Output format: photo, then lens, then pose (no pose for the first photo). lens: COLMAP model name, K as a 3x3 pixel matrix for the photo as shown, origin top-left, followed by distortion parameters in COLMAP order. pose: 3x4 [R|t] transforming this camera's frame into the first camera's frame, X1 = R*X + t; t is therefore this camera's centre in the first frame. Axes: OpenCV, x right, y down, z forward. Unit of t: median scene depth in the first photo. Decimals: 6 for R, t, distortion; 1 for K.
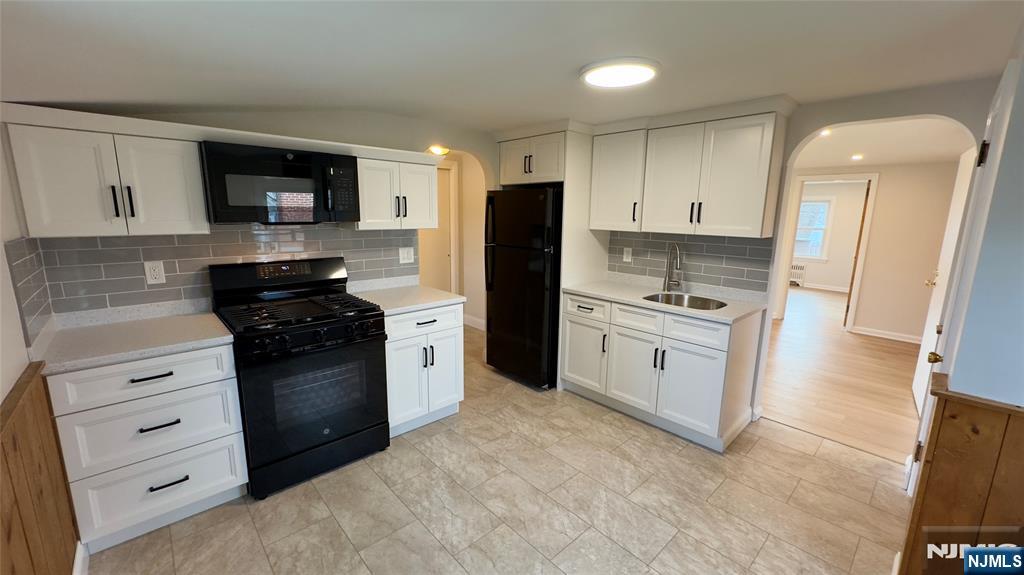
lens RADIAL K [[406.9, 0, 513.7], [0, 406.9, 286.8], [0, 0, 1]] dist [-0.001697, -0.000182]
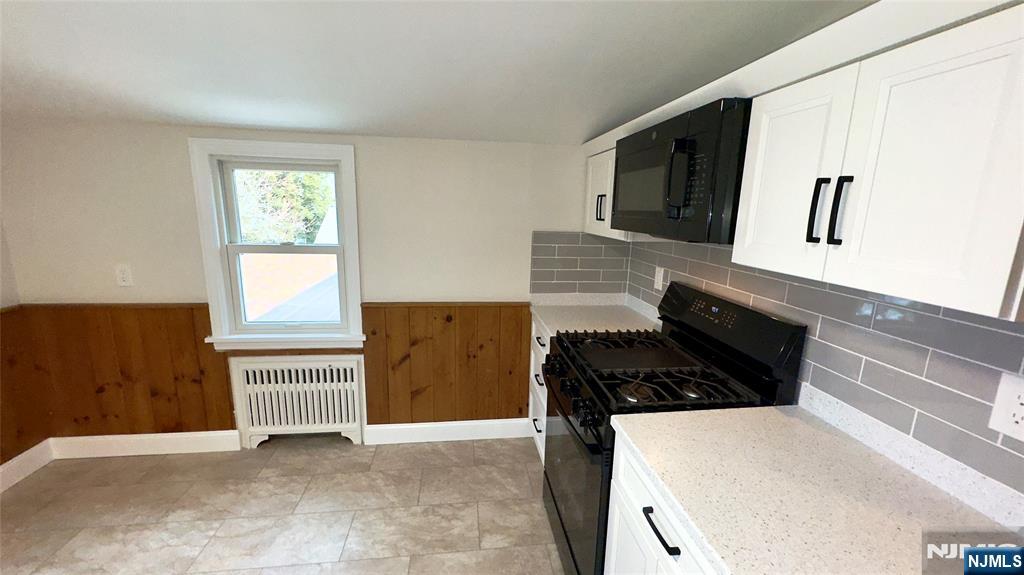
lens RADIAL K [[406.9, 0, 513.7], [0, 406.9, 286.8], [0, 0, 1]] dist [-0.001697, -0.000182]
pose [[-0.579744, 0.126204, -0.804966, 0.116744], [-0.184394, 0.941980, 0.280488, -0.182224], [0.793660, 0.311042, -0.522835, 0.974662]]
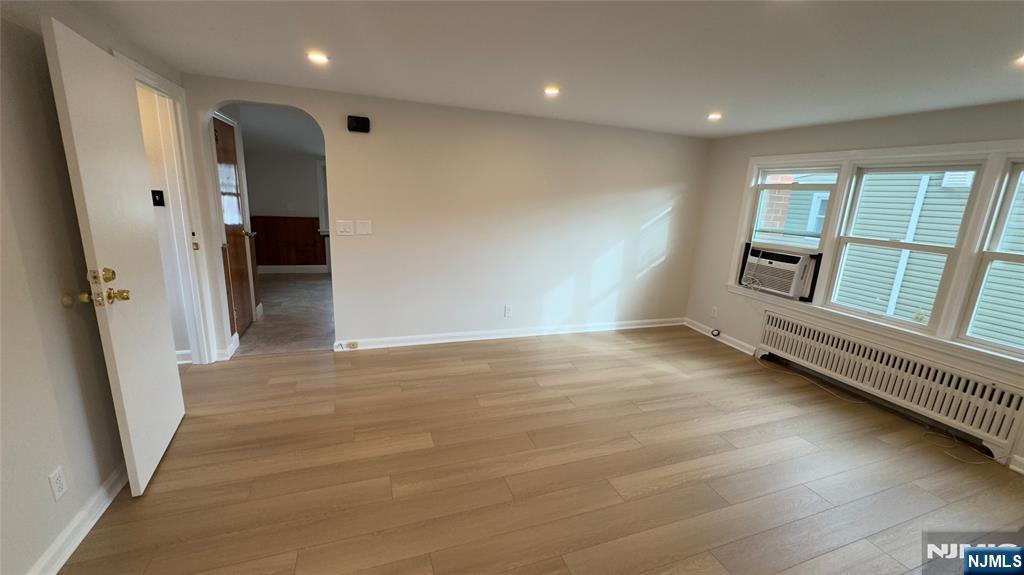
lens RADIAL K [[406.9, 0, 513.7], [0, 406.9, 286.8], [0, 0, 1]] dist [-0.001697, -0.000182]
pose [[-0.387763, 0.175760, -0.904847, 1.575351], [-0.222608, 0.934739, 0.276962, -0.329163], [0.894475, 0.308822, -0.323331, 1.950765]]
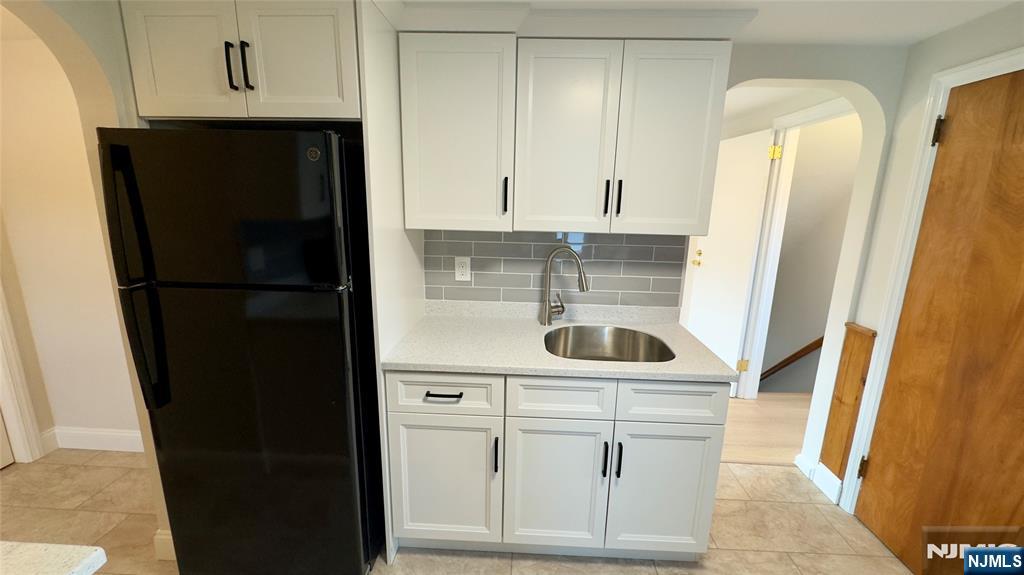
lens RADIAL K [[406.9, 0, 513.7], [0, 406.9, 286.8], [0, 0, 1]] dist [-0.001697, -0.000182]
pose [[0.716152, -0.149130, 0.681826, -0.084815], [0.117262, 0.988728, 0.093091, -0.125398], [-0.688023, 0.013285, 0.725567, 0.671930]]
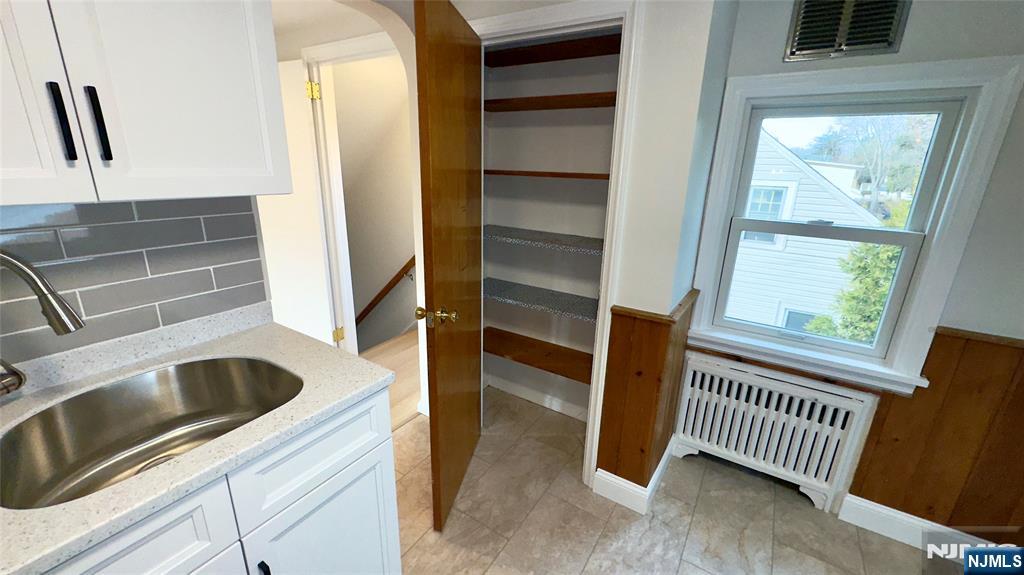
lens RADIAL K [[406.9, 0, 513.7], [0, 406.9, 286.8], [0, 0, 1]] dist [-0.001697, -0.000182]
pose [[-0.248380, -0.301787, 0.920452, 0.083767], [0.145680, 0.927784, 0.343503, -0.131668], [-0.957645, 0.219411, -0.186478, 0.796374]]
